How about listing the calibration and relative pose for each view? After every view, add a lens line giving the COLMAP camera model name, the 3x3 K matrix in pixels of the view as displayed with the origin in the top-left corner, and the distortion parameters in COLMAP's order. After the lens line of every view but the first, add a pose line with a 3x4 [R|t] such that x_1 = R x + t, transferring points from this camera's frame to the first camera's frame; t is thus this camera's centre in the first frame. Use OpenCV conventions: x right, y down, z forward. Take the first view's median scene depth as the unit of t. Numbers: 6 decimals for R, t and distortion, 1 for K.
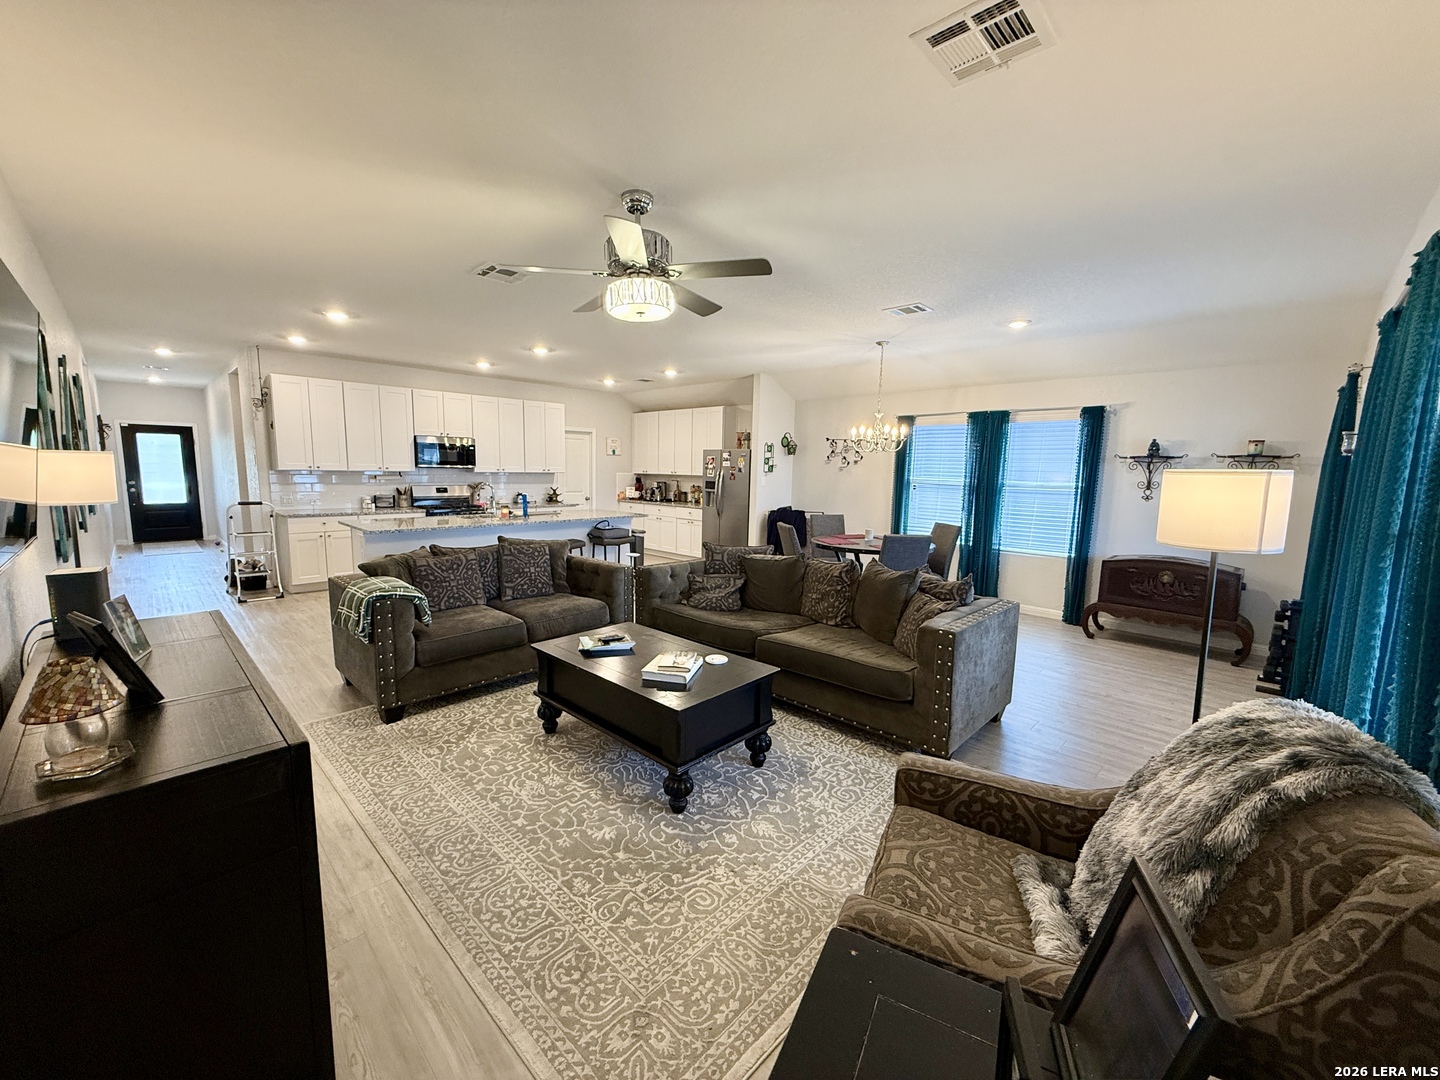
lens RADIAL K [[571.1, 0, 718.2], [0, 571.1, 542.0], [0, 0, 1]] dist [-0.005700, 0.003998]
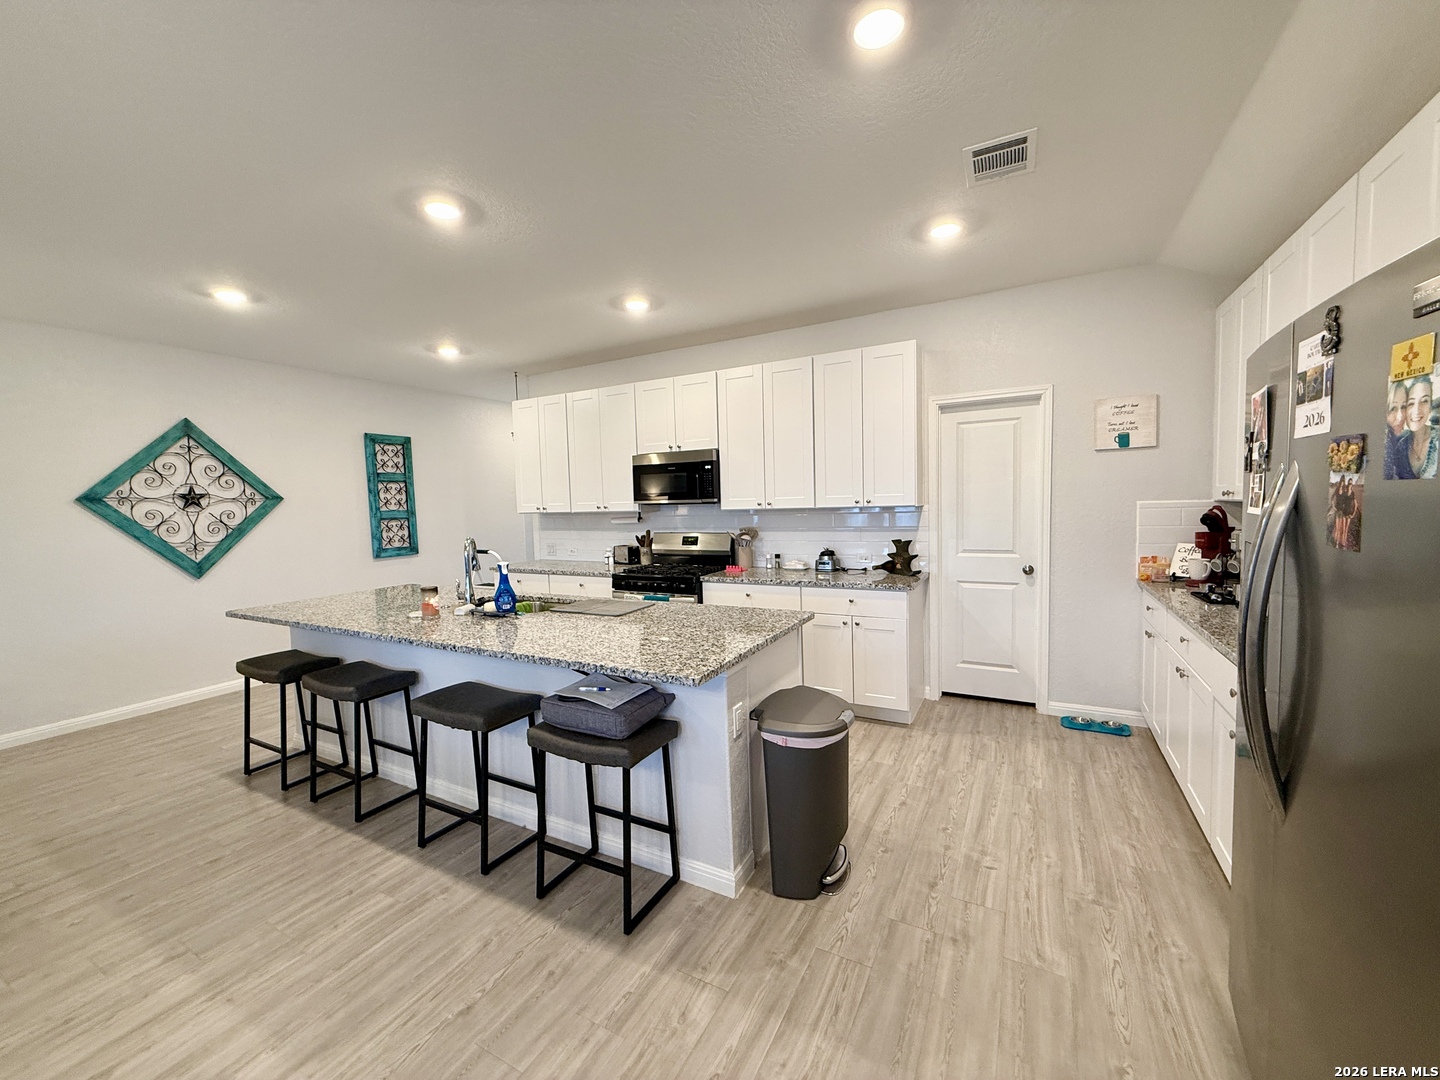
lens RADIAL K [[571.1, 0, 718.8], [0, 571.1, 540.6], [0, 0, 1]] dist [-0.005700, 0.003998]
pose [[0.270734, 0.041292, -0.961768, 0.111750], [-0.089363, 0.995844, 0.017600, -0.111047], [0.958497, 0.081181, 0.273299, 0.920843]]
